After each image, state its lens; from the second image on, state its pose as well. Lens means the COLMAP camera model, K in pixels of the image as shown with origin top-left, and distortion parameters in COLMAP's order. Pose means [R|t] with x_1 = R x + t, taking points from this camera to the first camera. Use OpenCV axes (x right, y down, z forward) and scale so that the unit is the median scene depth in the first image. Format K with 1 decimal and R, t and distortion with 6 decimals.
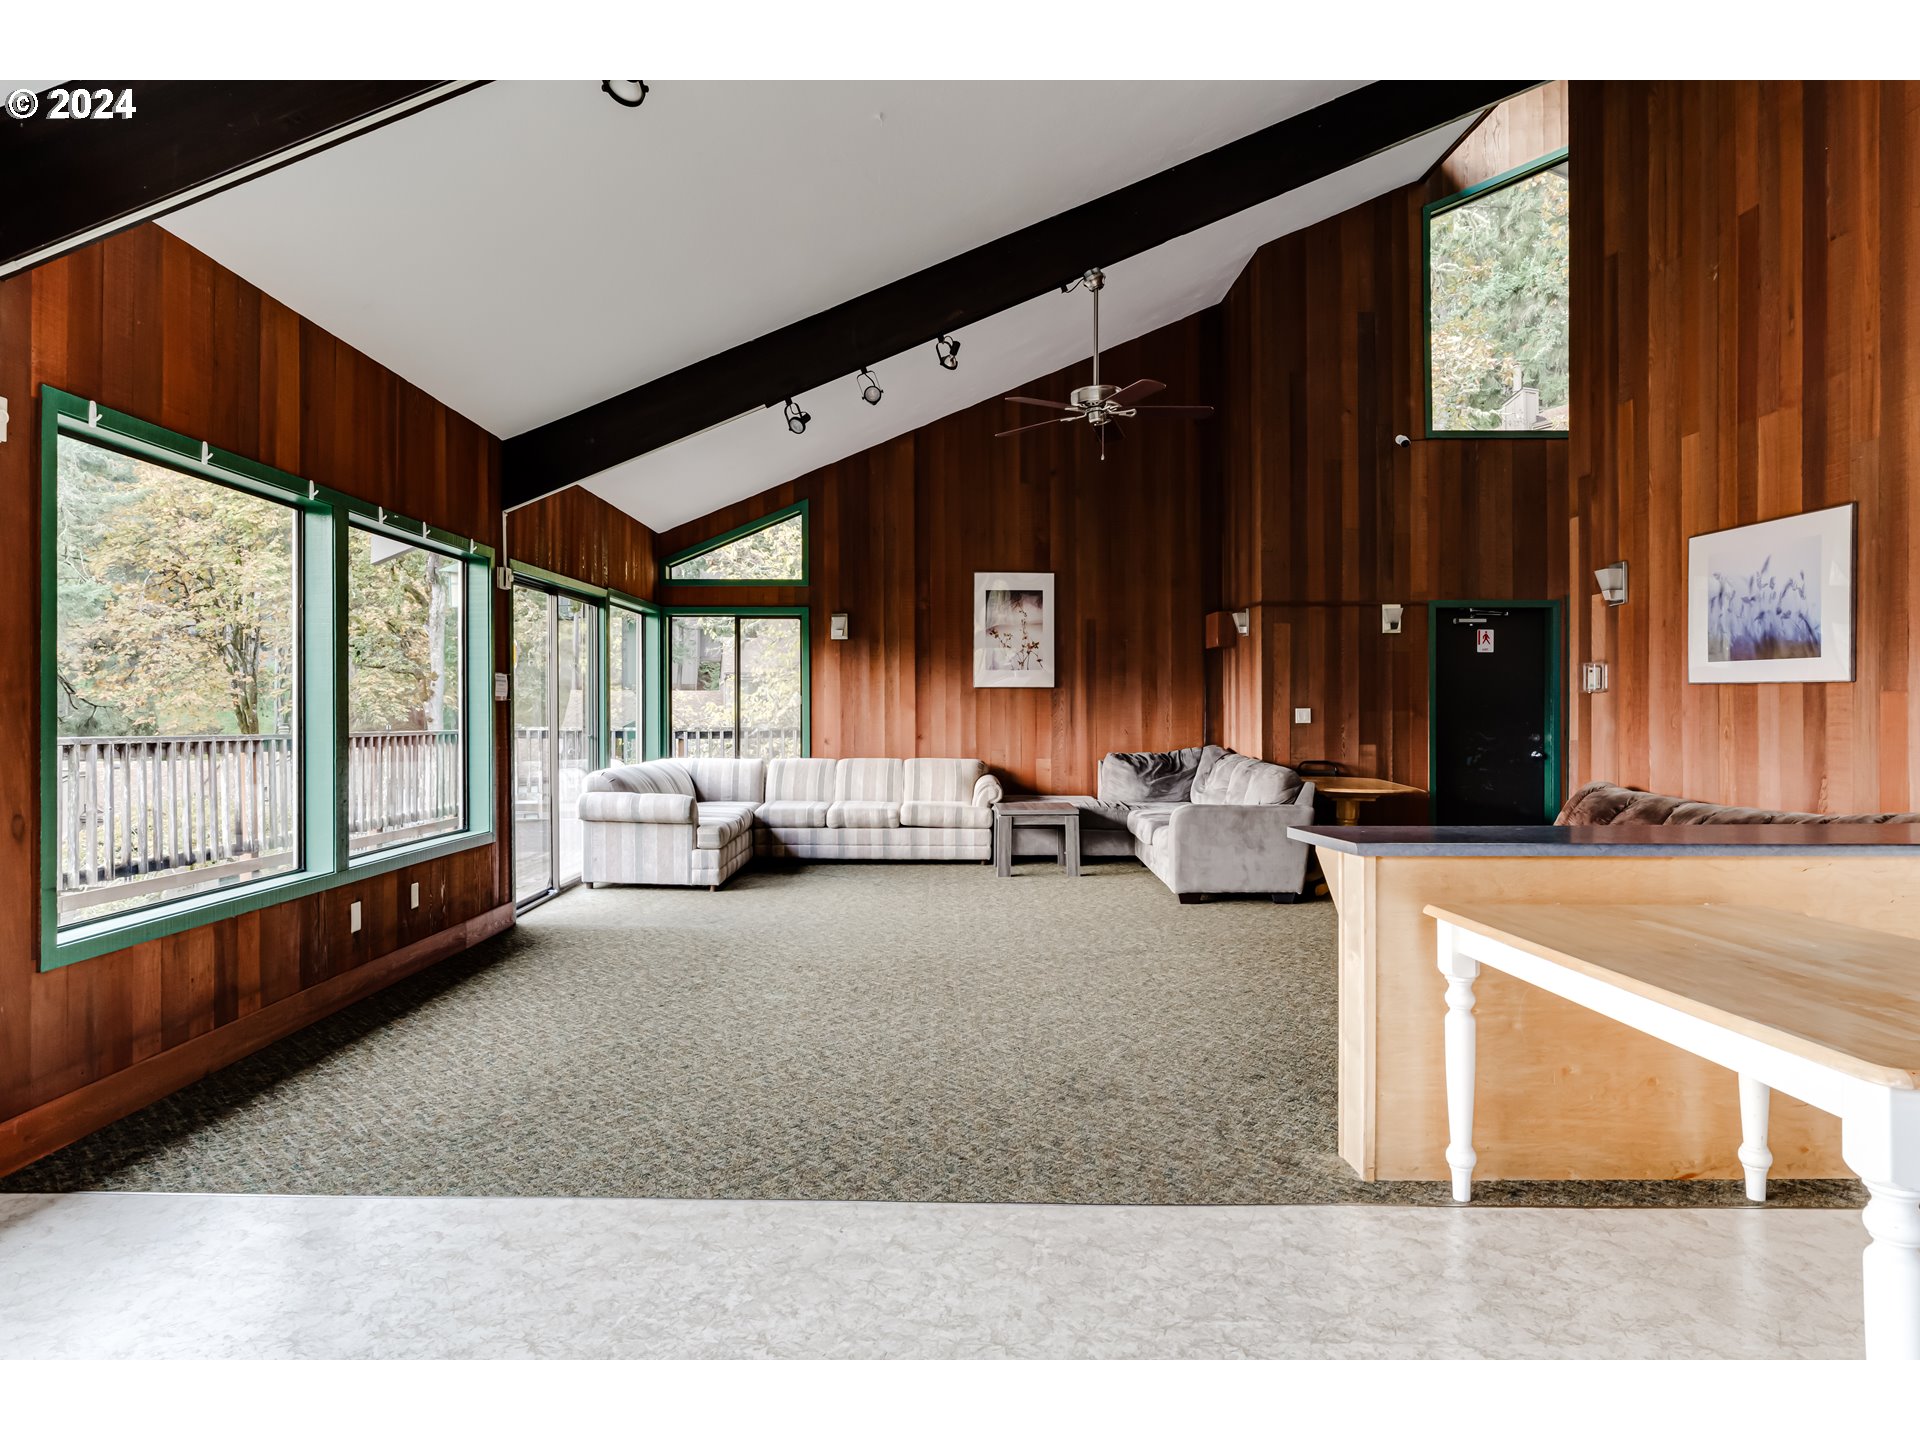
lens RADIAL K [[1171.1, 0, 956.0], [0, 1171.1, 700.9], [0, 0, 1]] dist [0.001686, -0.000312]
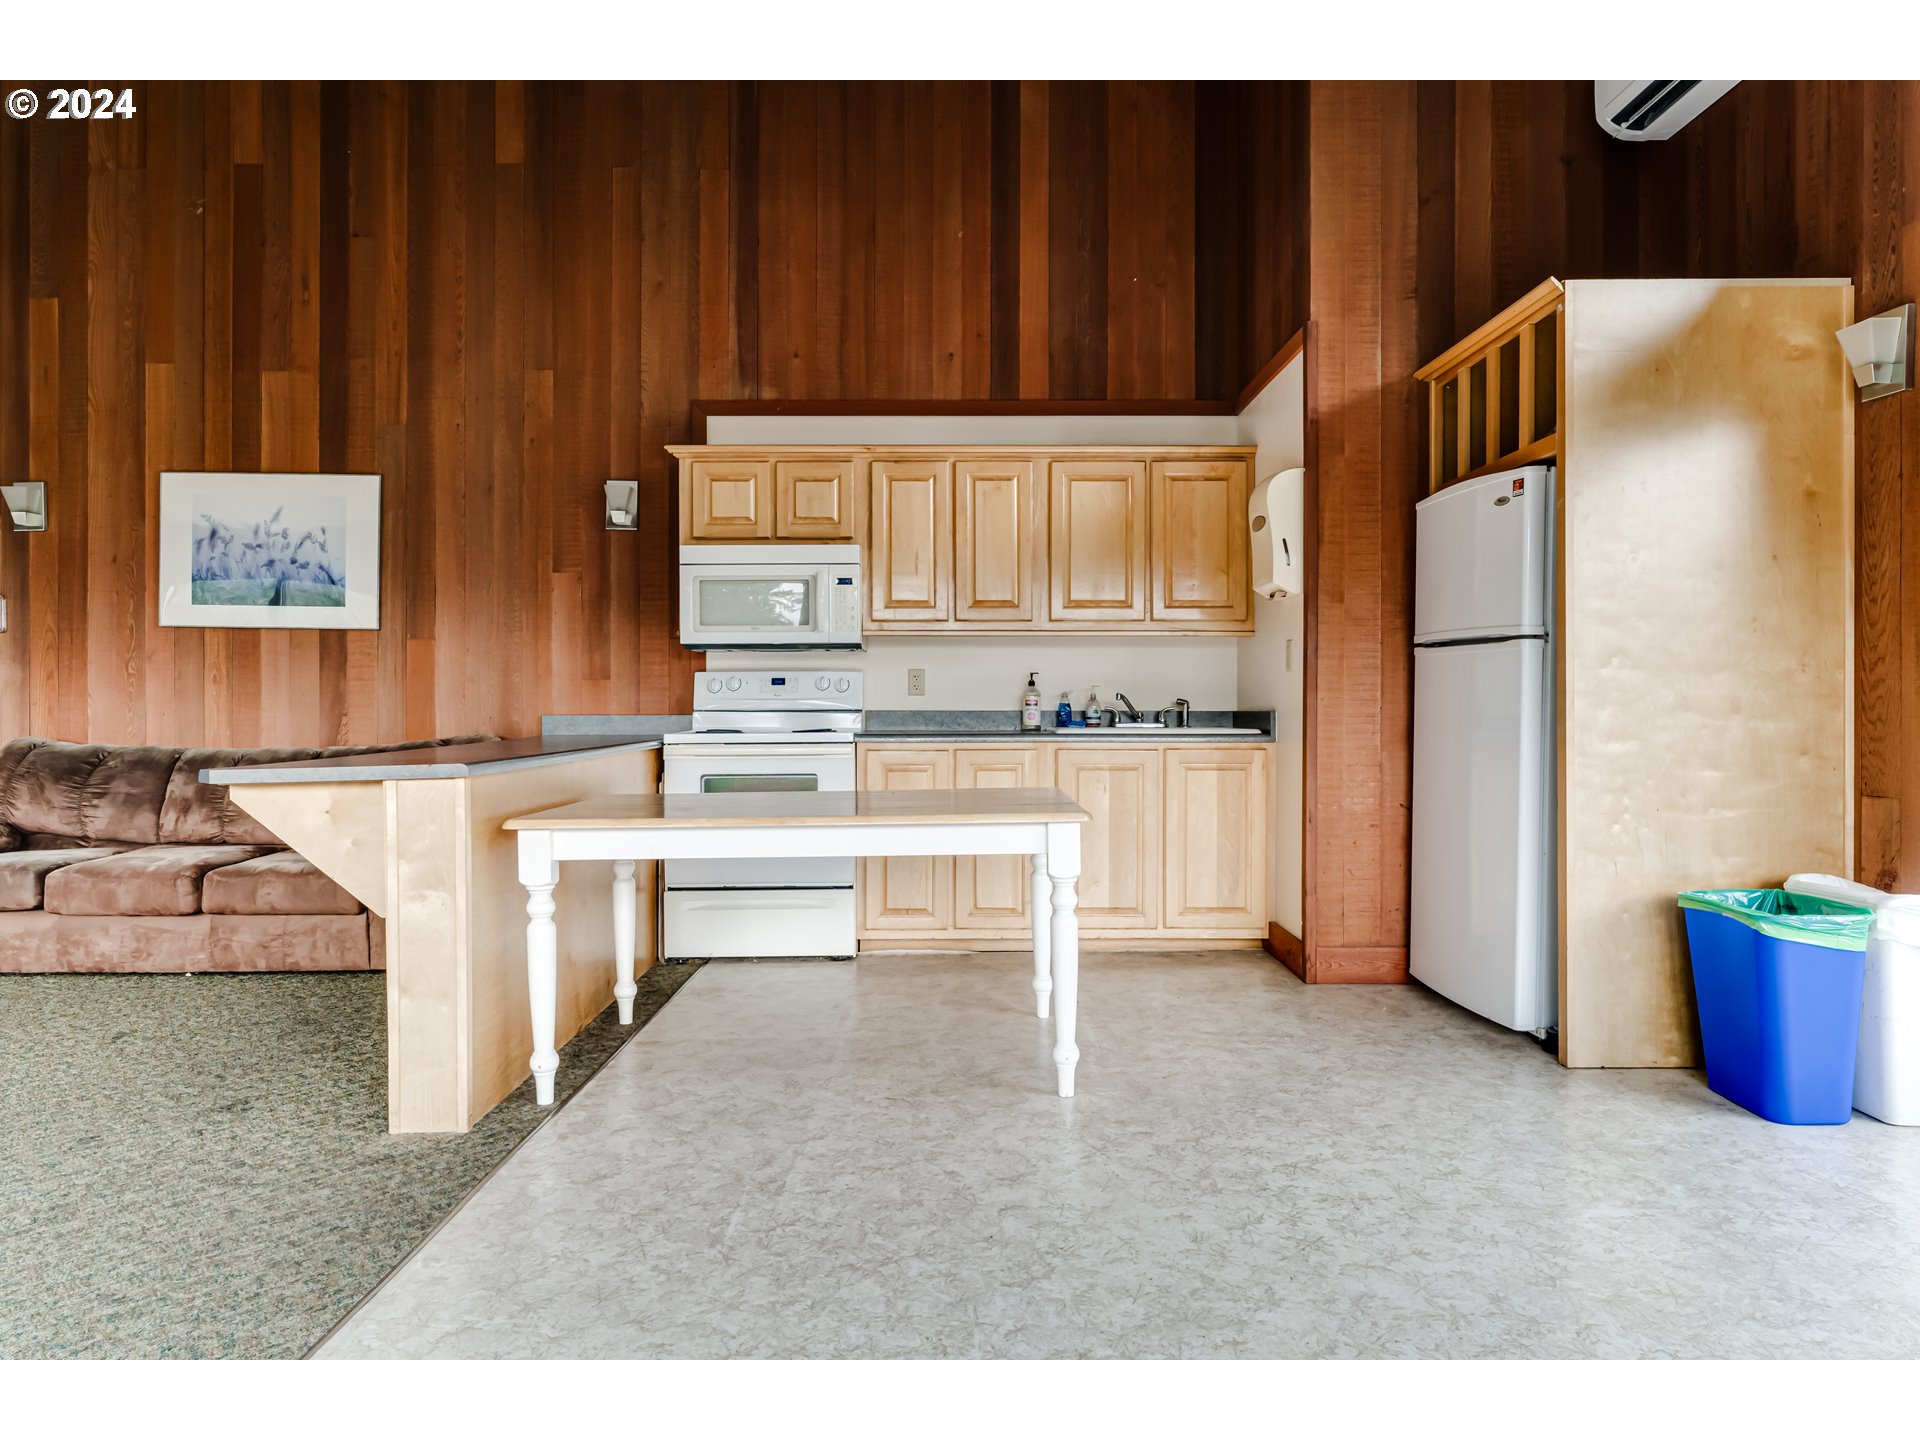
lens RADIAL K [[1171.1, 0, 956.0], [0, 1171.1, 700.9], [0, 0, 1]] dist [0.001686, -0.000312]
pose [[0.003106, 0.002524, 0.999992, -0.376960], [-0.006808, 0.999974, -0.002503, 0.051527], [-0.999972, -0.006800, 0.003123, 0.420950]]
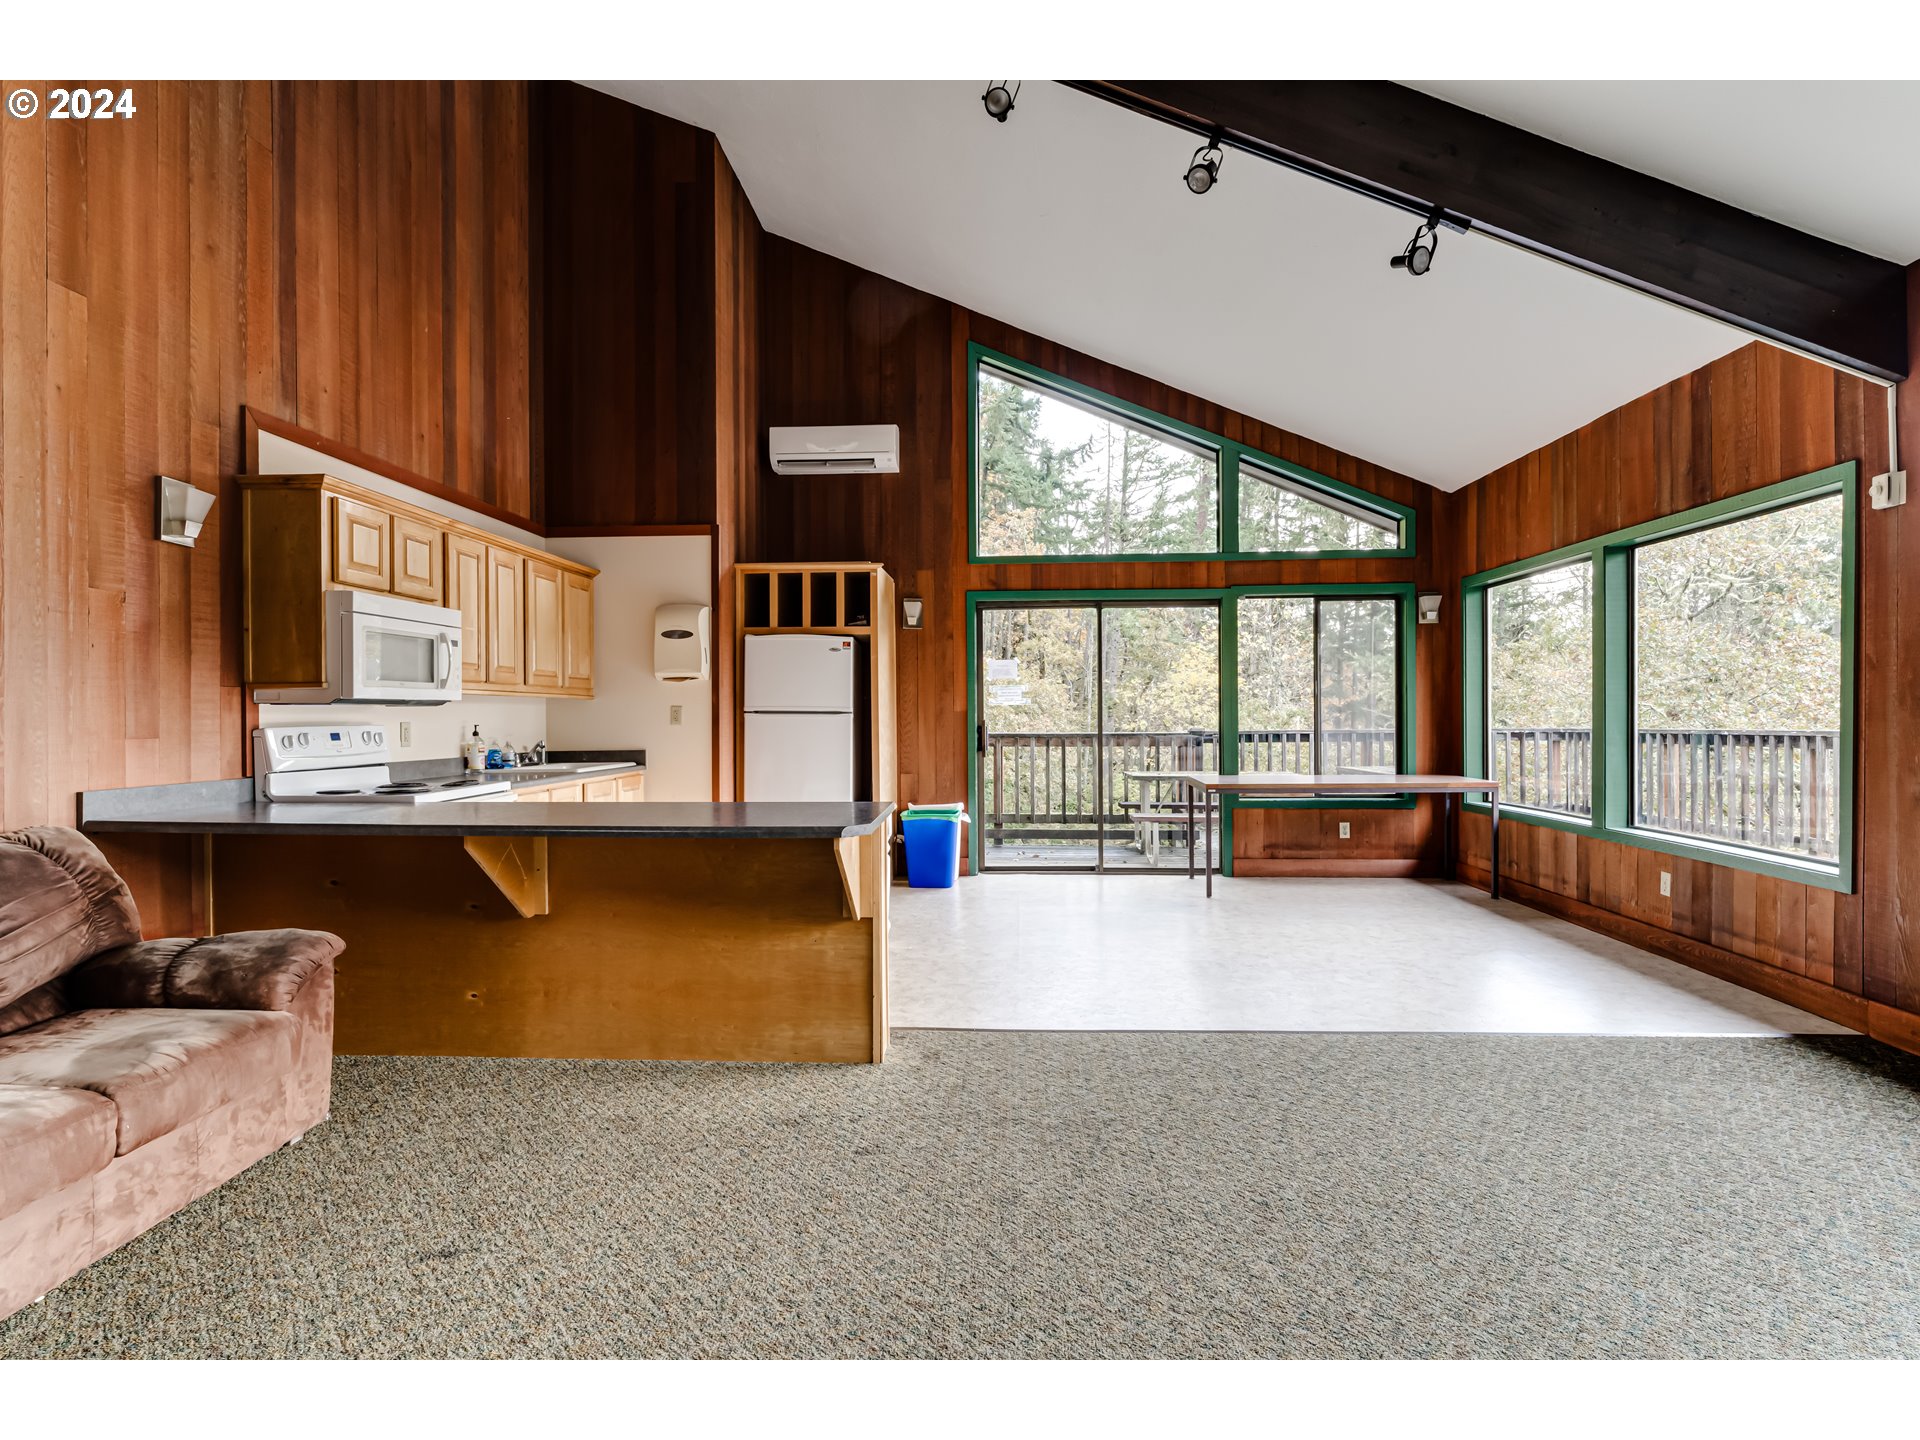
lens RADIAL K [[990.6, 0, 960.0], [0, 990.6, 720.0], [0, 0, 1]] dist [-0.001457, 0.000219]
pose [[-0.998513, 0.005581, 0.054222, 0.127049], [0.005452, 0.999982, -0.002528, 0.022007], [-0.054235, -0.002228, -0.998526, 1.445382]]
